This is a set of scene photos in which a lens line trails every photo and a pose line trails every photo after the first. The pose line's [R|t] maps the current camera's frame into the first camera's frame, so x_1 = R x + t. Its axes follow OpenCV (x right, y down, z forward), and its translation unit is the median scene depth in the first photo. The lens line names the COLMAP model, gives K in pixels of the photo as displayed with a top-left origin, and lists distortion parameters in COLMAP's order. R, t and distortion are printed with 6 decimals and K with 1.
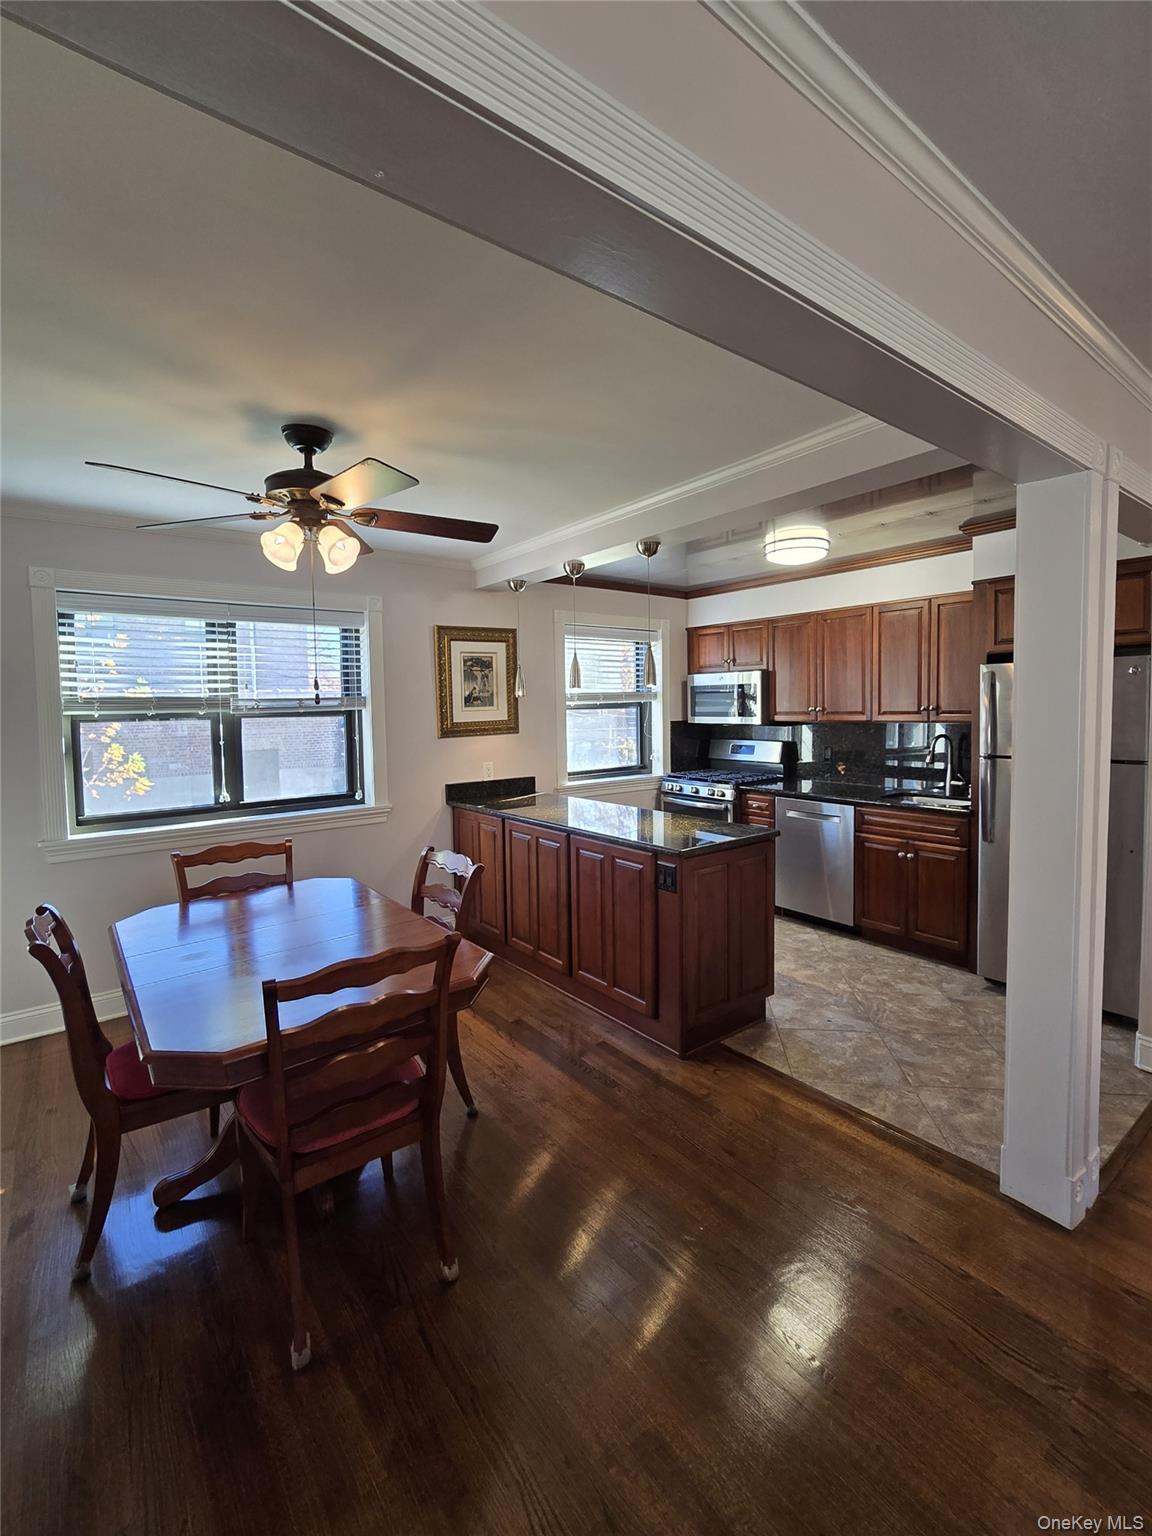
lens RADIAL K [[697.5, 0, 600.8], [0, 697.5, 739.0], [0, 0, 1]] dist [-0.007917, 0.000811]
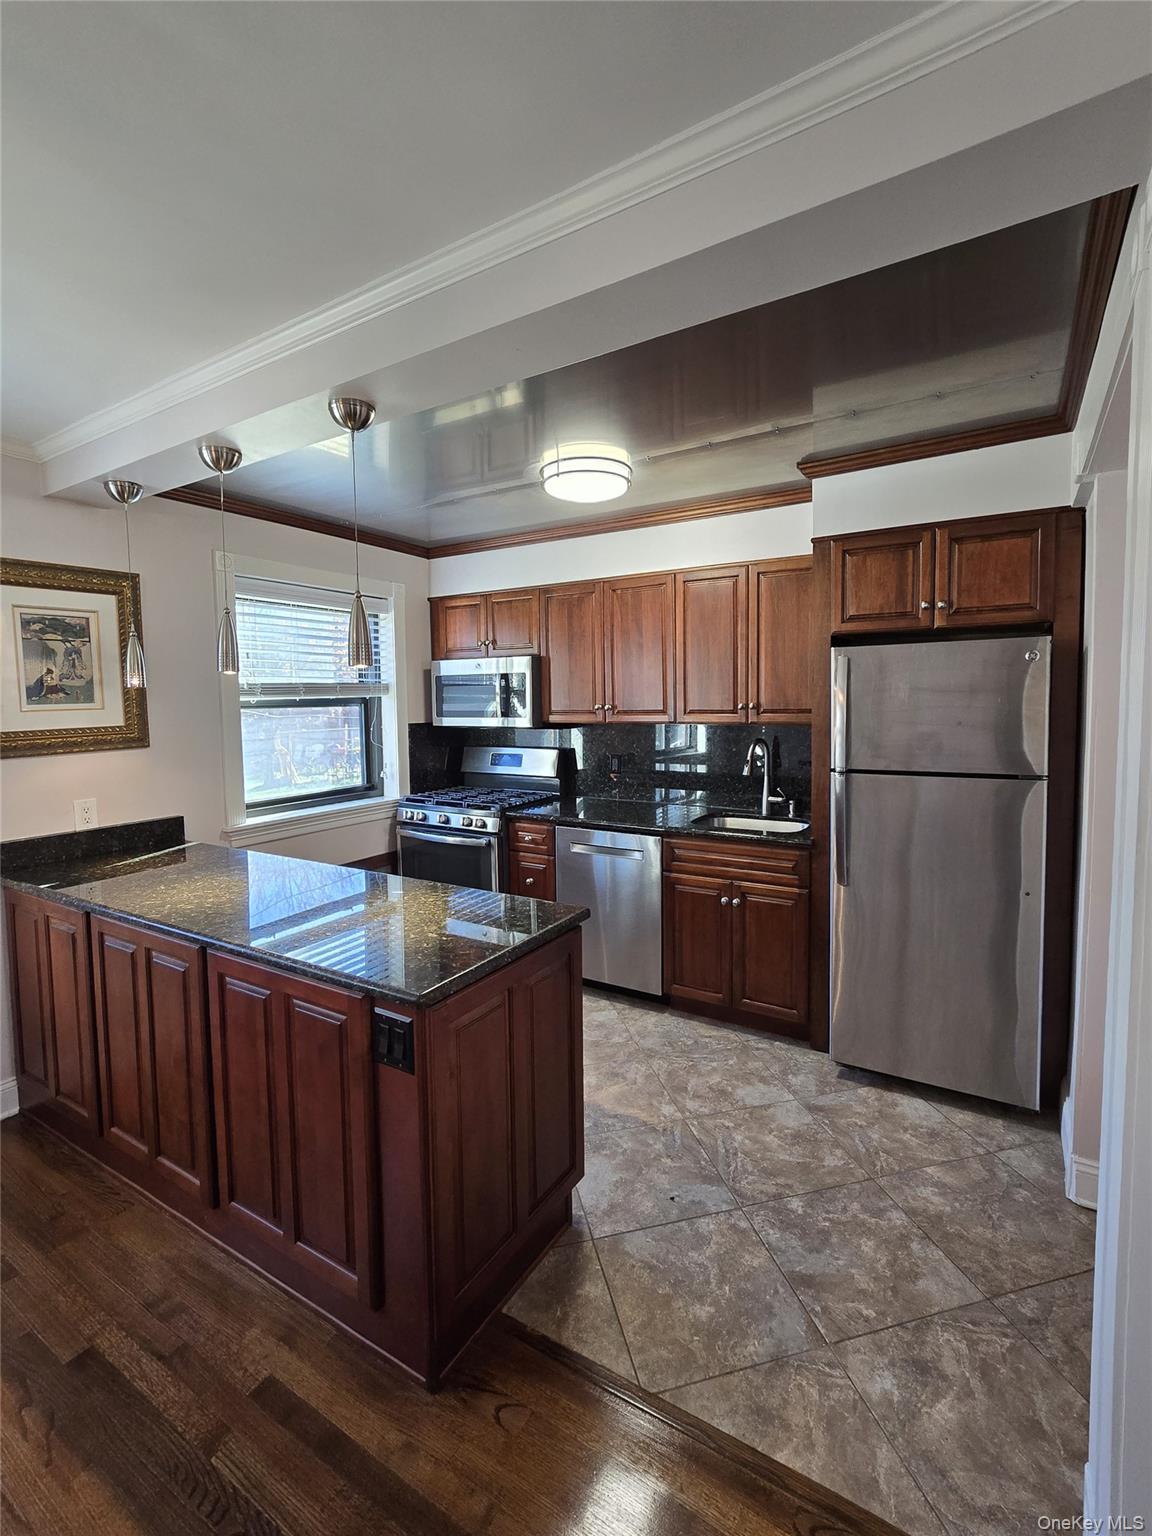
lens RADIAL K [[697.5, 0, 602.0], [0, 697.5, 743.8], [0, 0, 1]] dist [-0.007917, 0.000811]
pose [[0.935651, -0.017860, 0.352476, 0.041454], [0.014393, 0.999819, 0.012453, -0.014272], [-0.352634, -0.006579, 0.935738, 0.318756]]
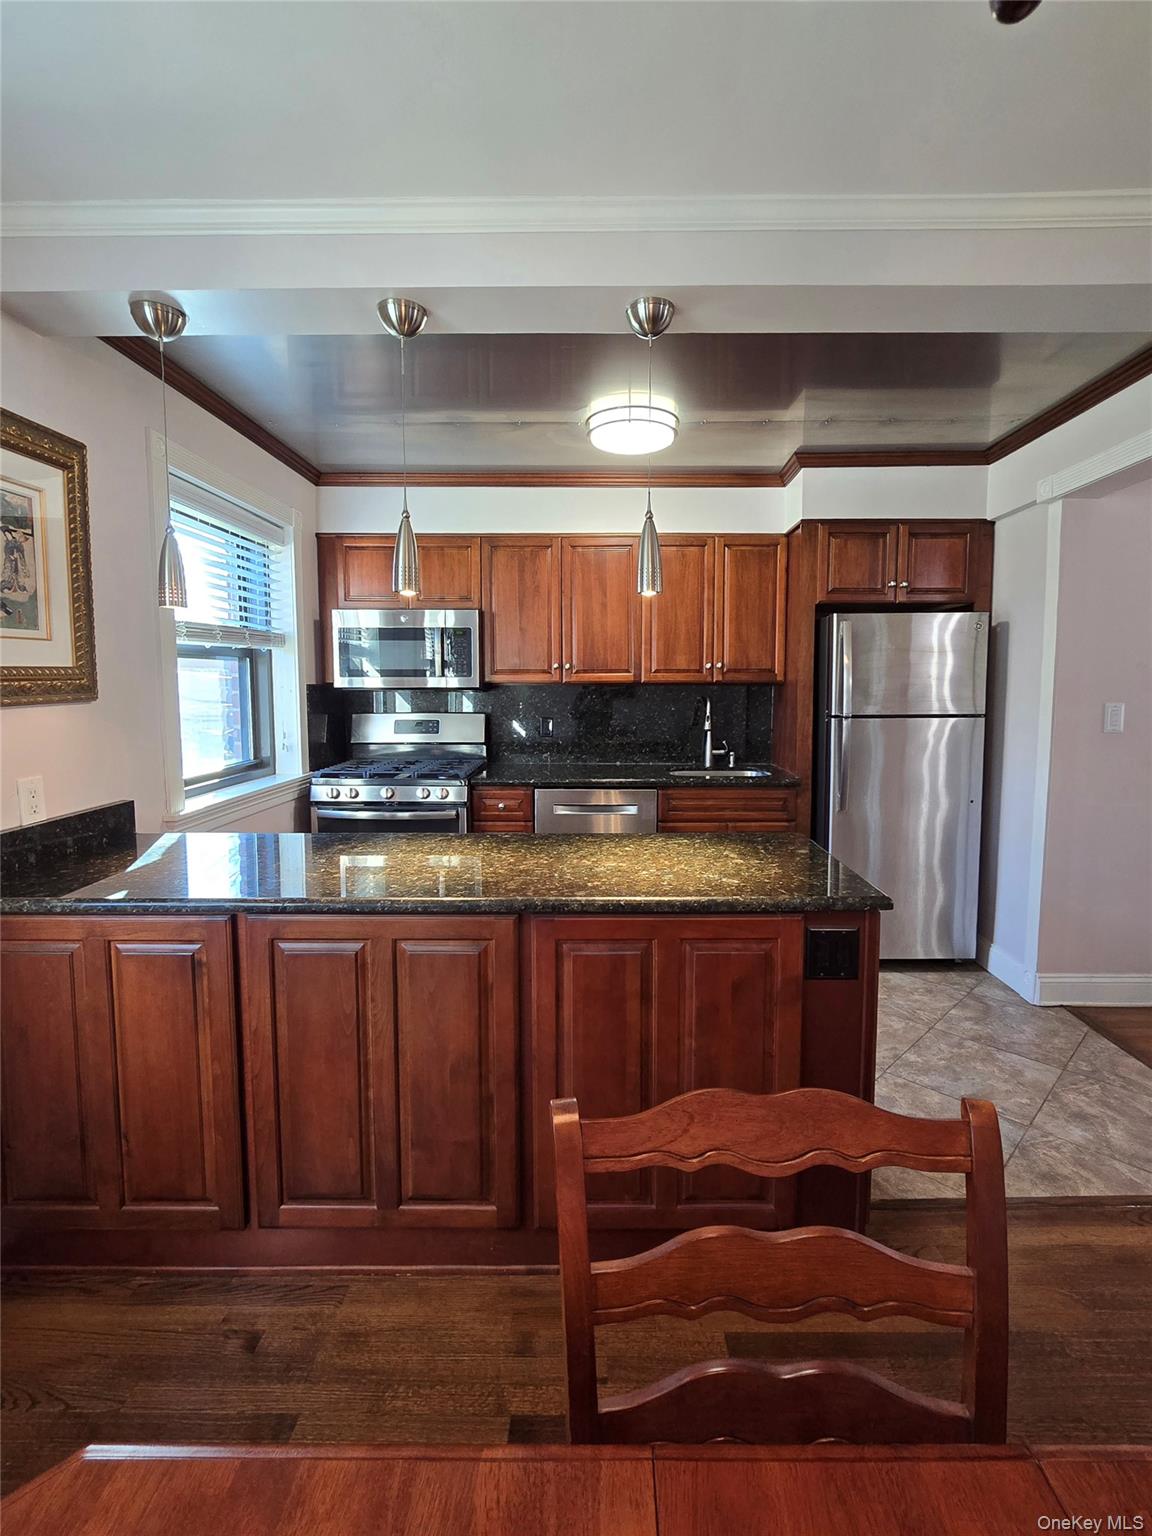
lens RADIAL K [[697.5, 0, 615.1], [0, 697.5, 746.9], [0, 0, 1]] dist [-0.007917, 0.000811]
pose [[0.624655, -0.057465, 0.778783, -0.270635], [0.028762, 0.998305, 0.050594, 0.007580], [-0.780371, -0.009204, 0.625249, 0.538337]]
